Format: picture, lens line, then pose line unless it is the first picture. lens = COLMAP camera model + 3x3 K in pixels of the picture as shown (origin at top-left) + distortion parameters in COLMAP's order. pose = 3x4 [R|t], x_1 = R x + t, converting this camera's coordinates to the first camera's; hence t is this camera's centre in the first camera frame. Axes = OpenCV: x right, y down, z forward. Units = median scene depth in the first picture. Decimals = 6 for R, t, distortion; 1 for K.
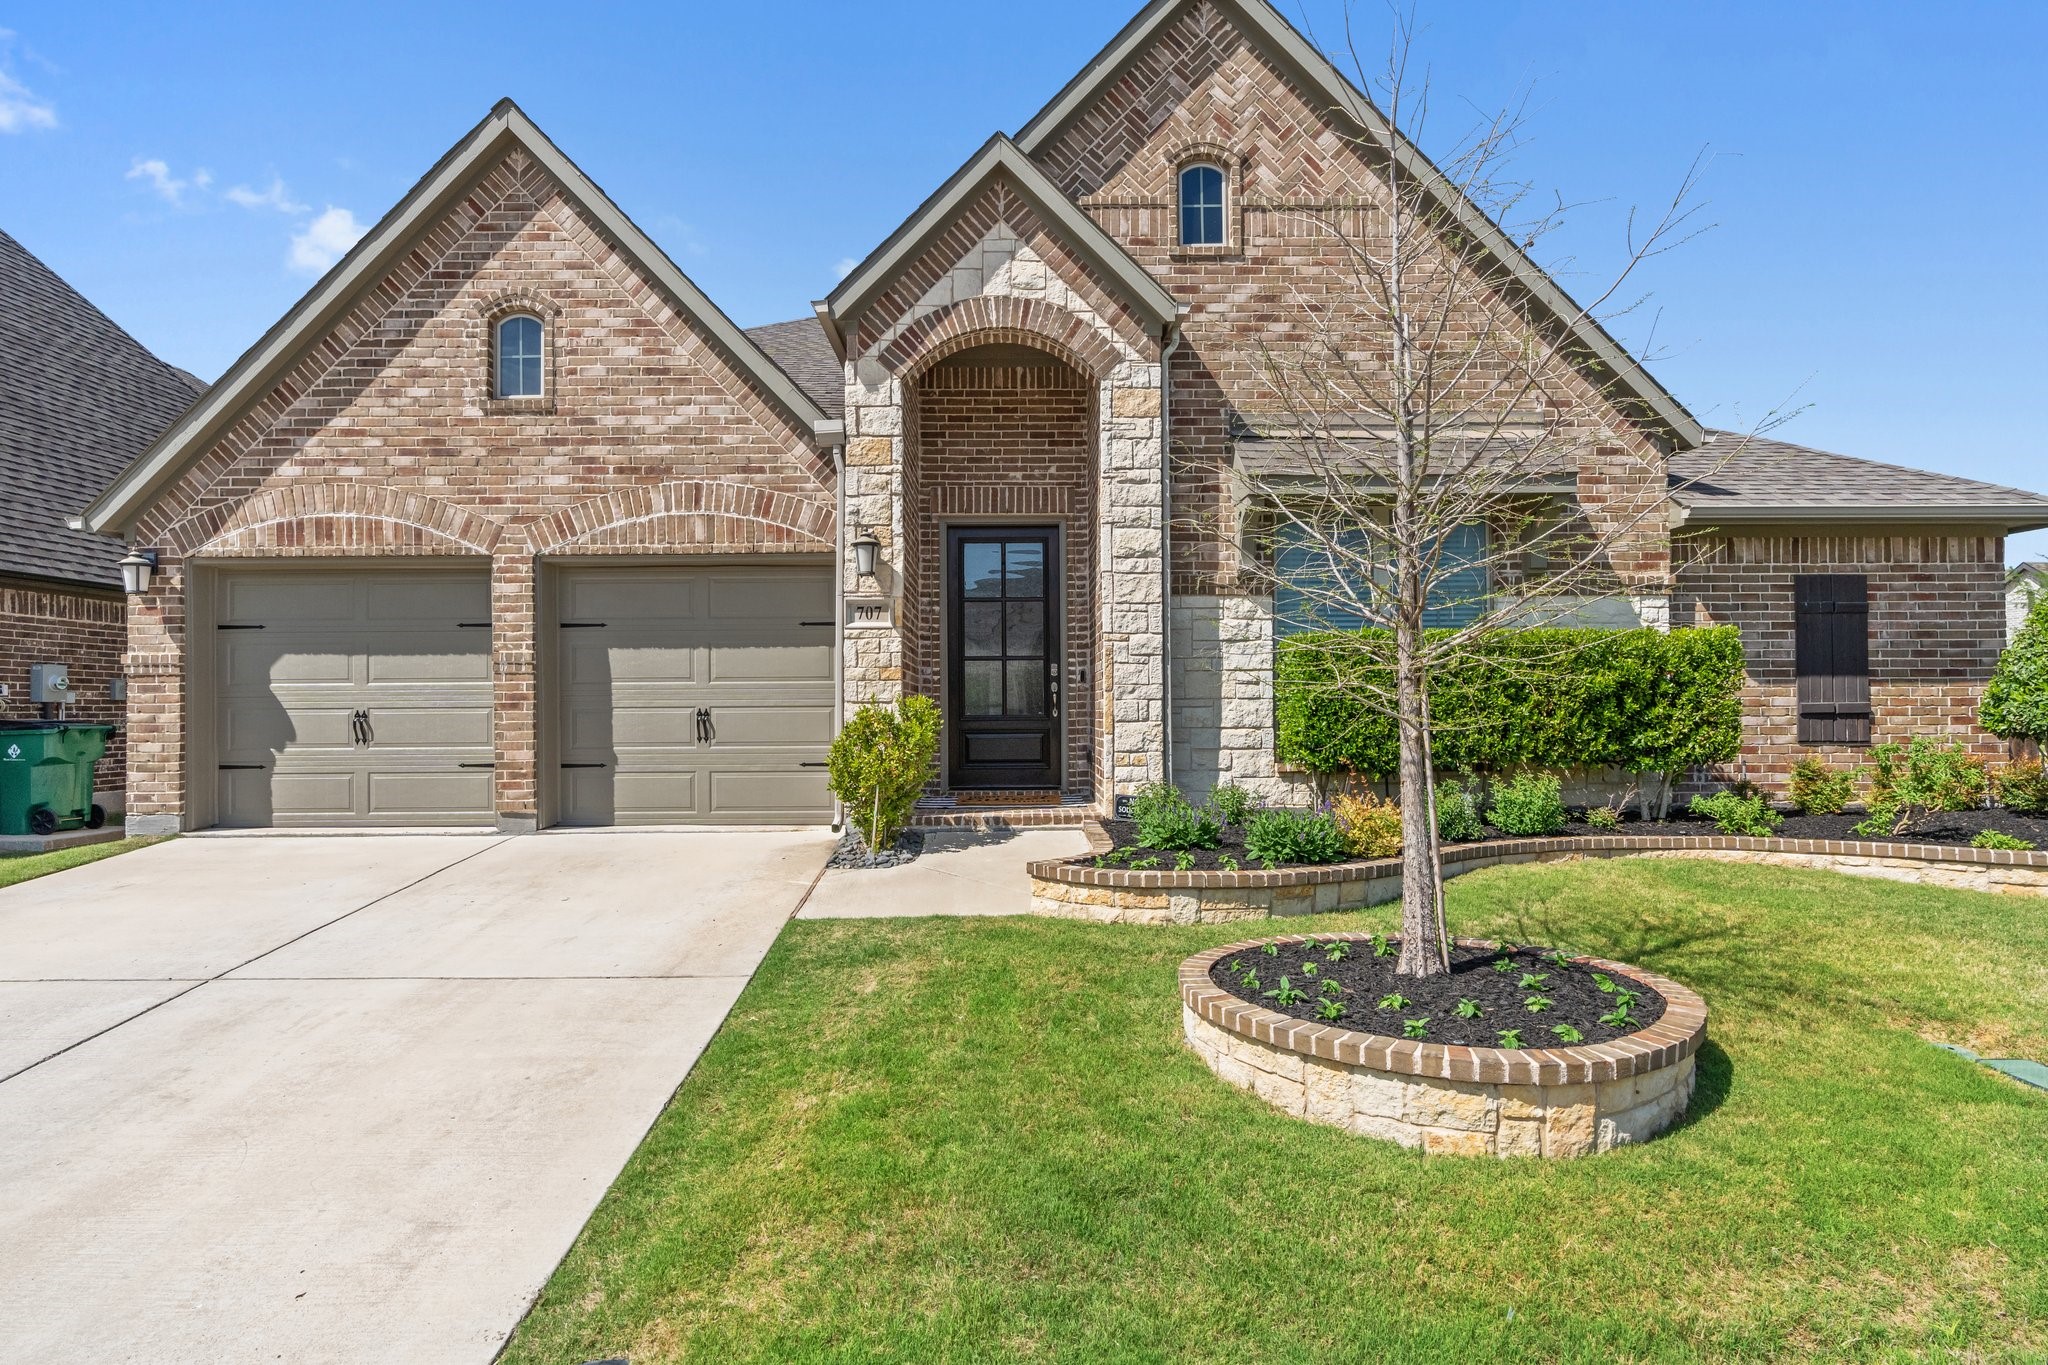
lens RADIAL K [[1081.4, 0, 1023.2], [0, 1081.4, 693.5], [0, 0, 1]] dist [-0.001625, 0.000343]
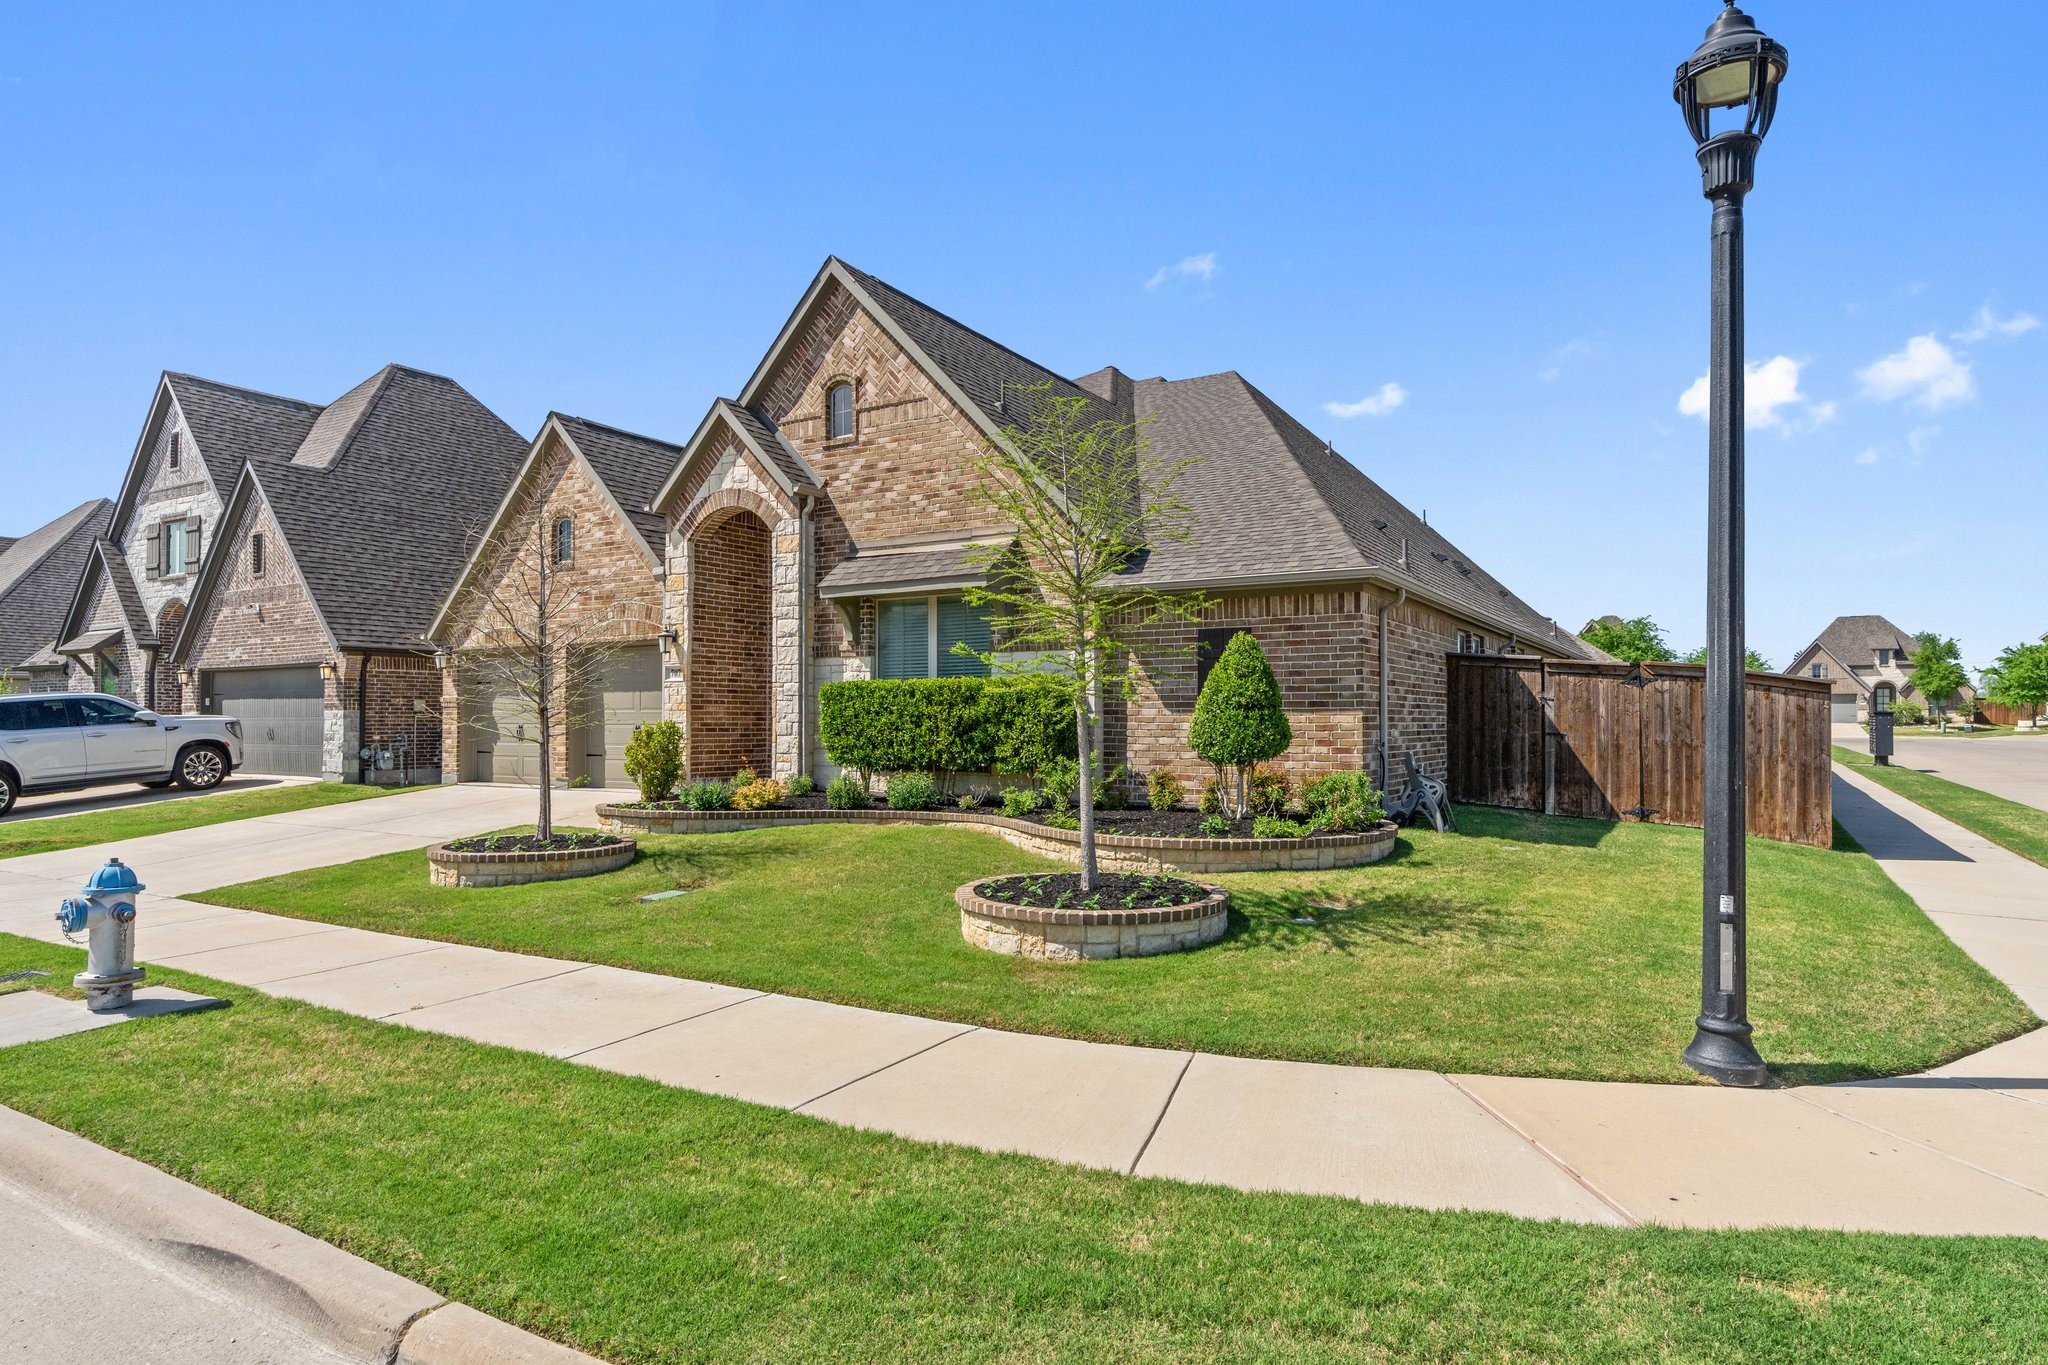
lens RADIAL K [[1181.2, 0, 1019.7], [0, 1181.2, 692.7], [0, 0, 1]] dist [0.006414, 0.000164]
pose [[0.842563, -0.007156, -0.538550, 1.333552], [0.004267, 0.999969, -0.006611, -0.025350], [0.538580, 0.003272, 0.842568, -0.327717]]
